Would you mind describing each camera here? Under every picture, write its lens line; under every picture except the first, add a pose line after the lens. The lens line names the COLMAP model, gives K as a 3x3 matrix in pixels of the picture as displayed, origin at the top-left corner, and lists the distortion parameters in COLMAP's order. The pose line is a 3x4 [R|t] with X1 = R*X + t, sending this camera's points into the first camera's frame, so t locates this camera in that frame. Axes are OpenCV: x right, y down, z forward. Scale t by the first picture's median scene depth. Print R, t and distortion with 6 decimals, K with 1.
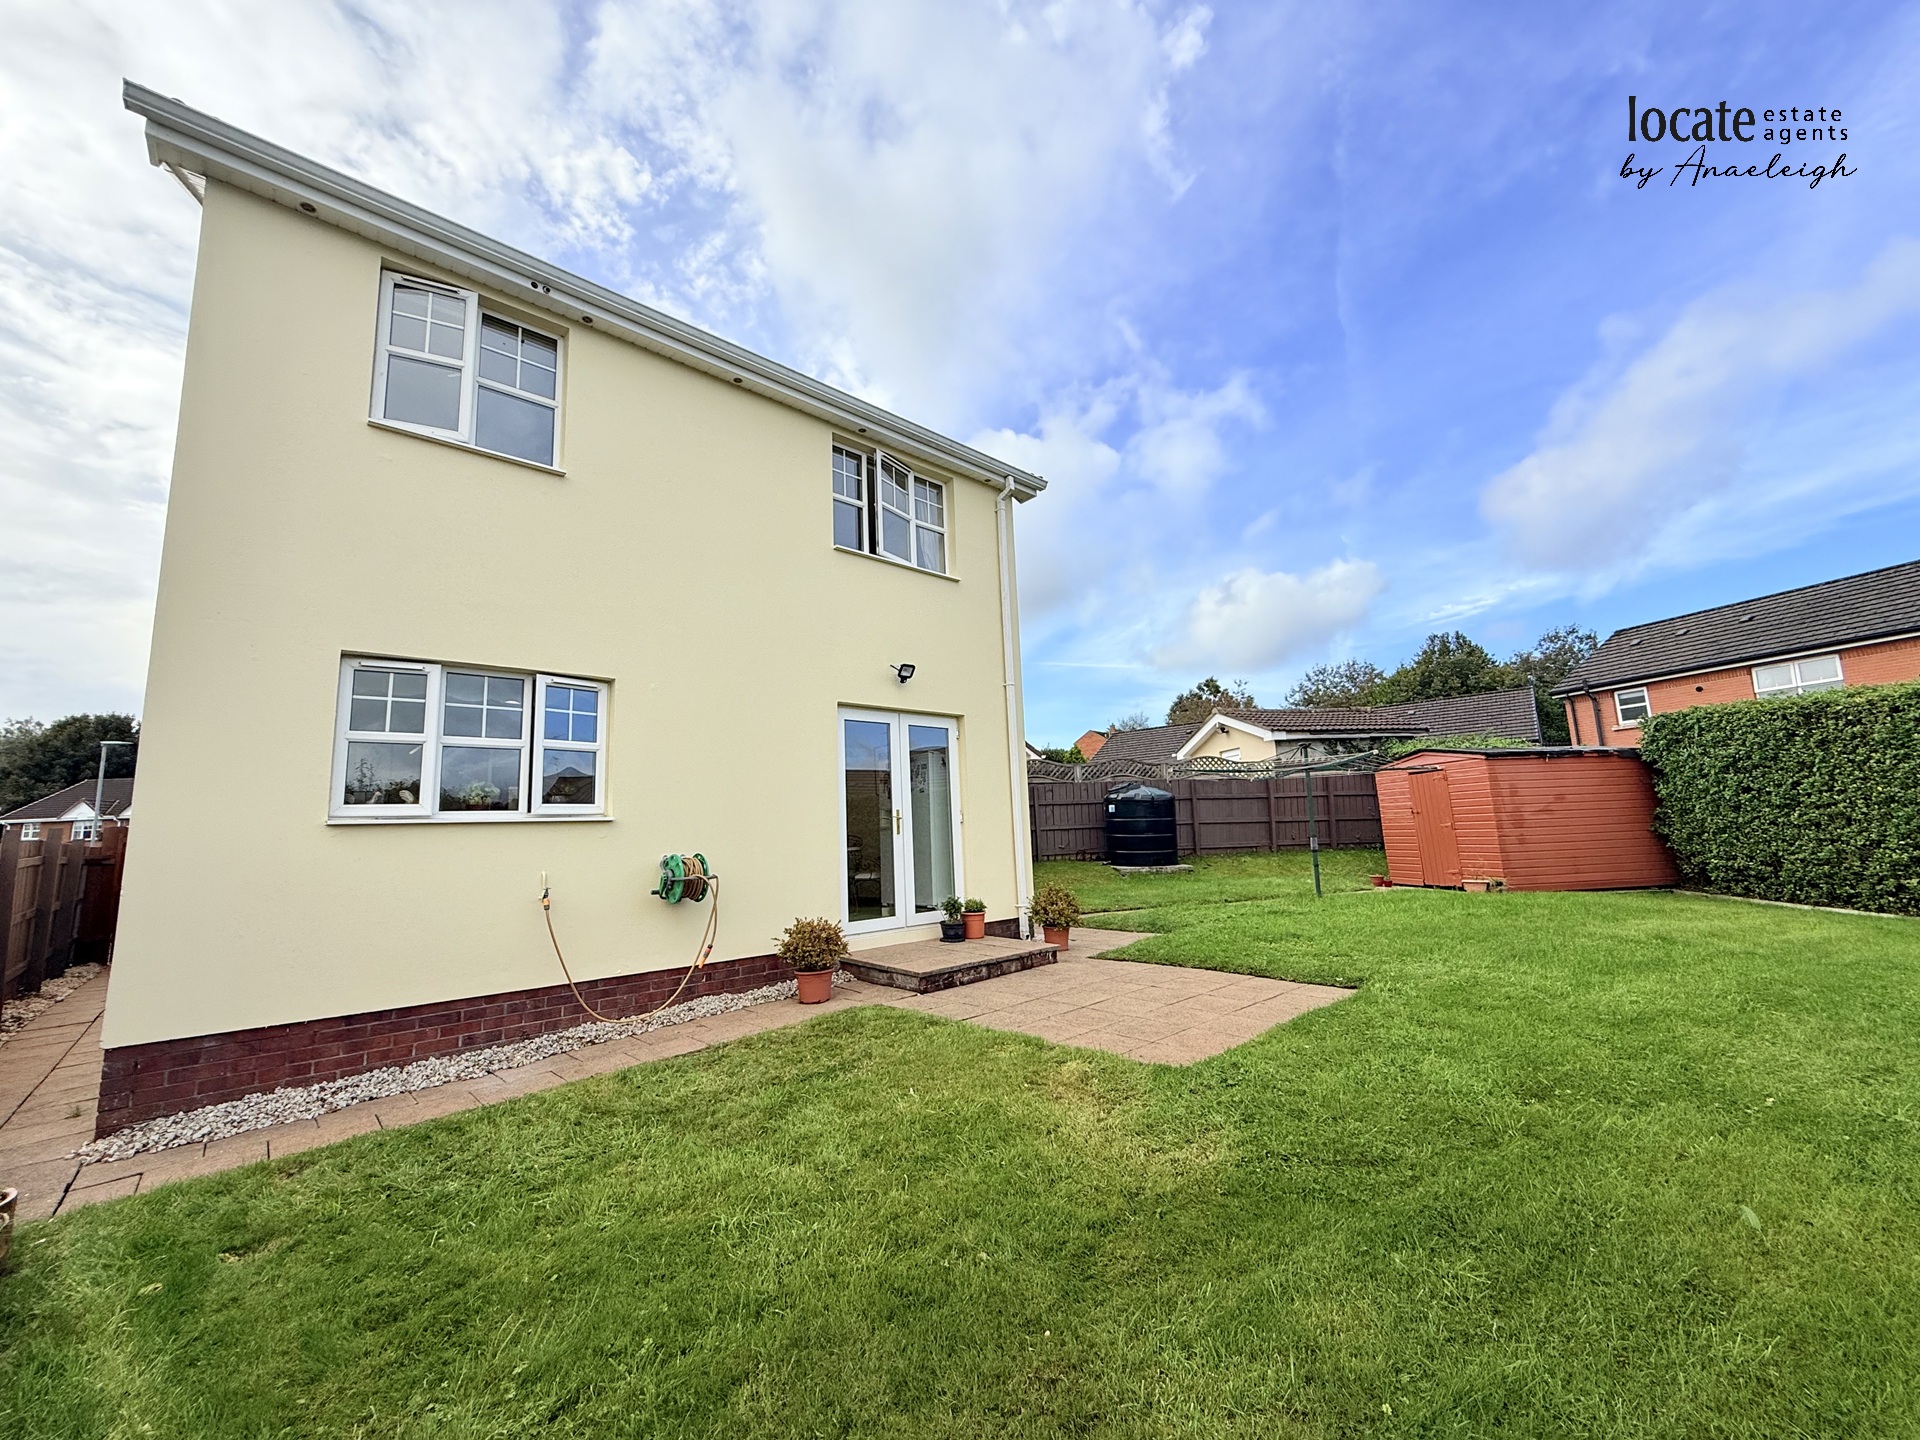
lens RADIAL K [[758.5, 0, 953.2], [0, 758.5, 721.6], [0, 0, 1]] dist [-0.000554, -0.000254]
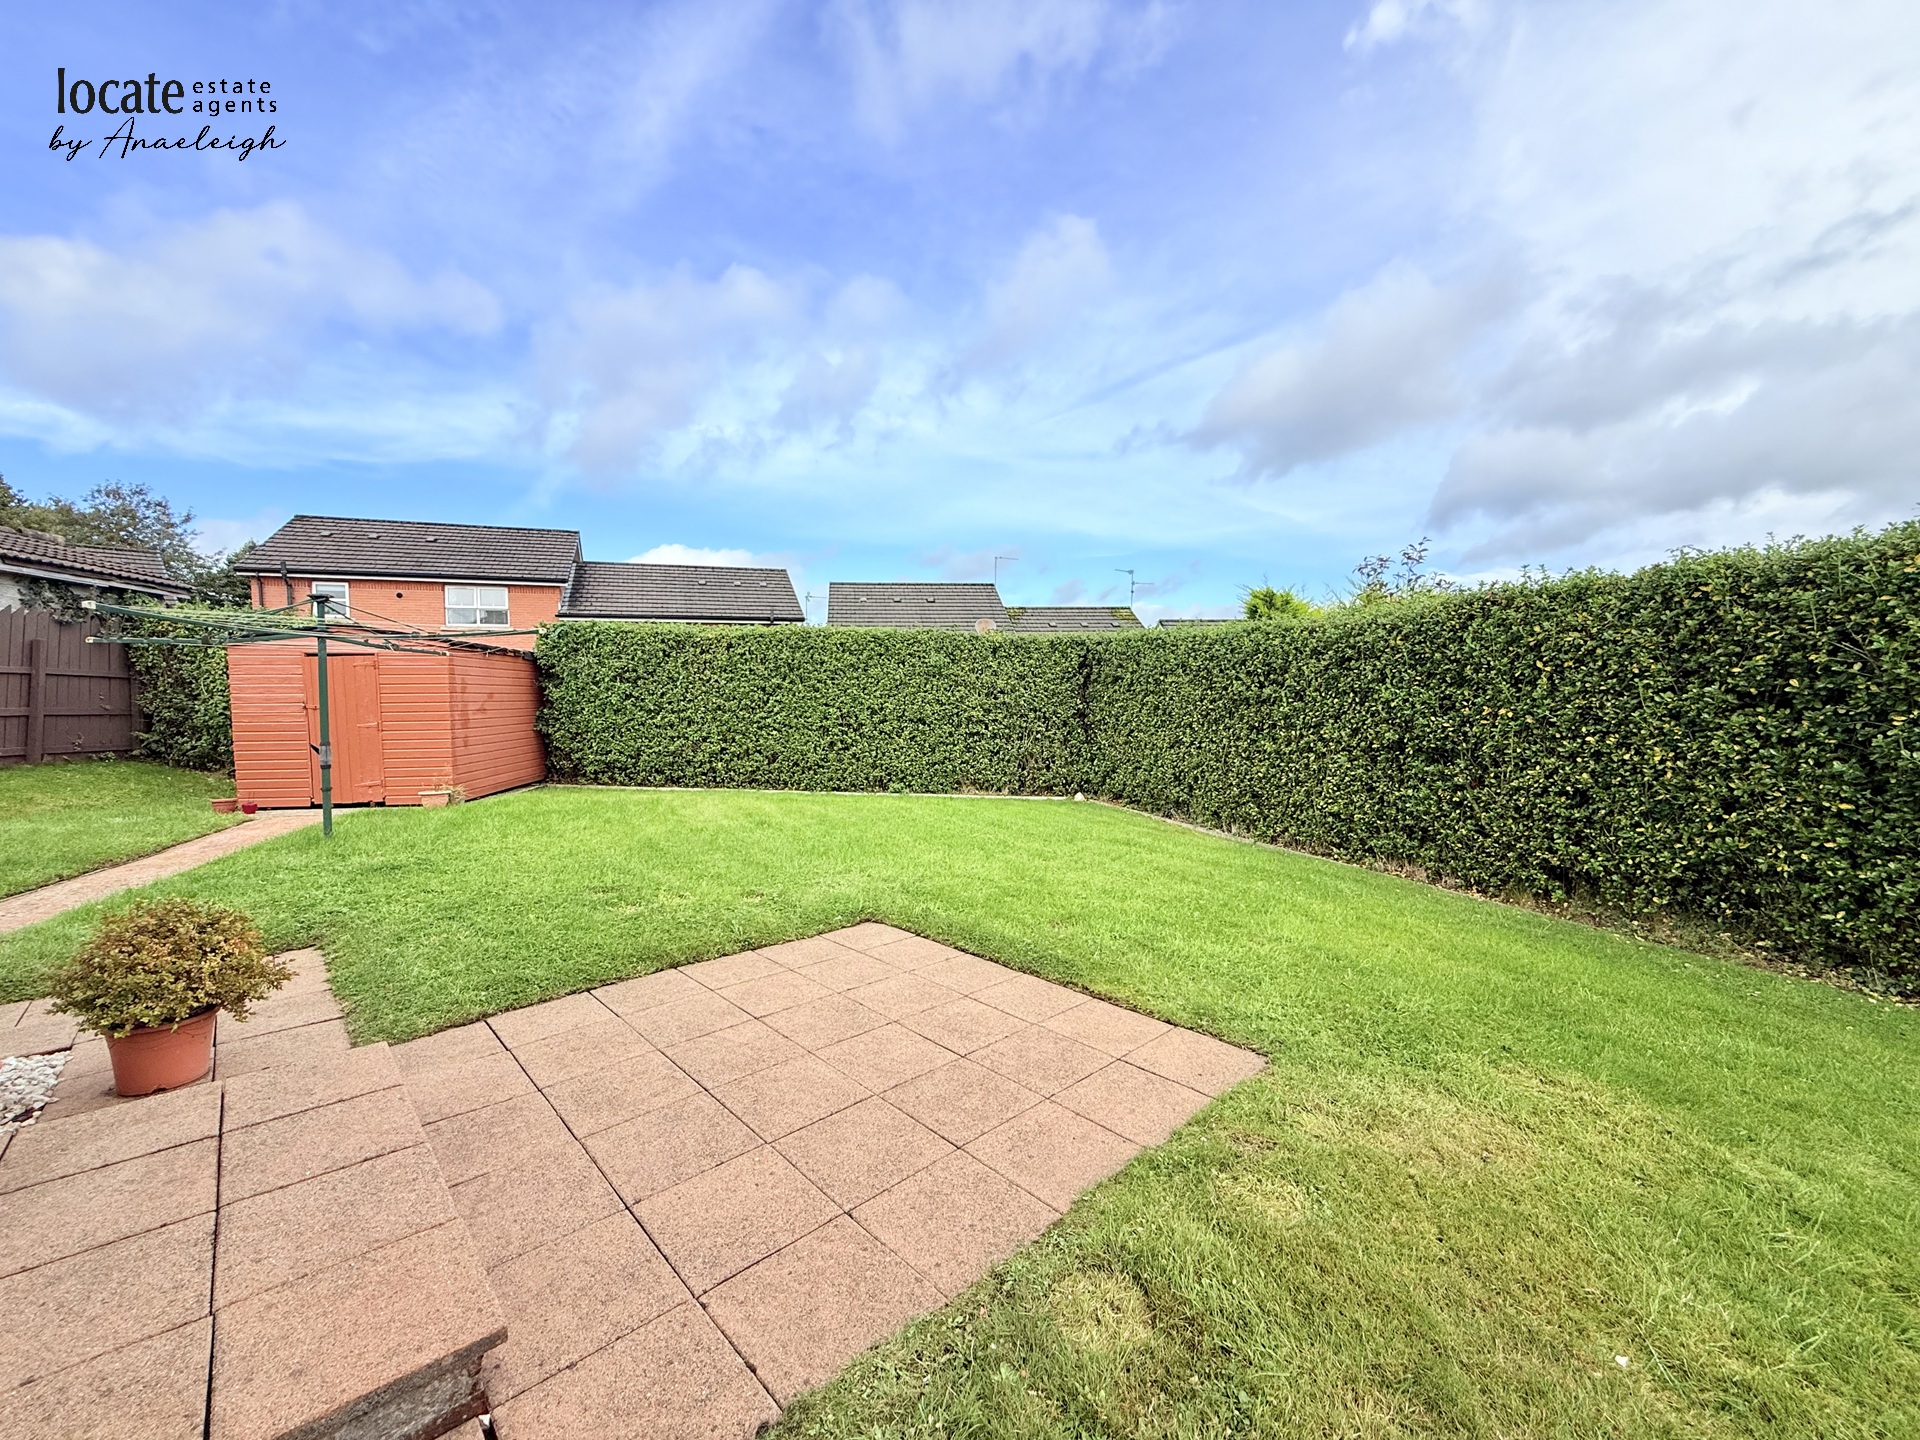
lens RADIAL K [[758.5, 0, 953.2], [0, 758.5, 721.6], [0, 0, 1]] dist [-0.000554, -0.000254]
pose [[-0.015878, 0.003434, 0.999868, -0.164475], [-0.138923, 0.990287, -0.005607, 0.064050], [-0.990176, -0.138994, -0.015247, 0.499353]]
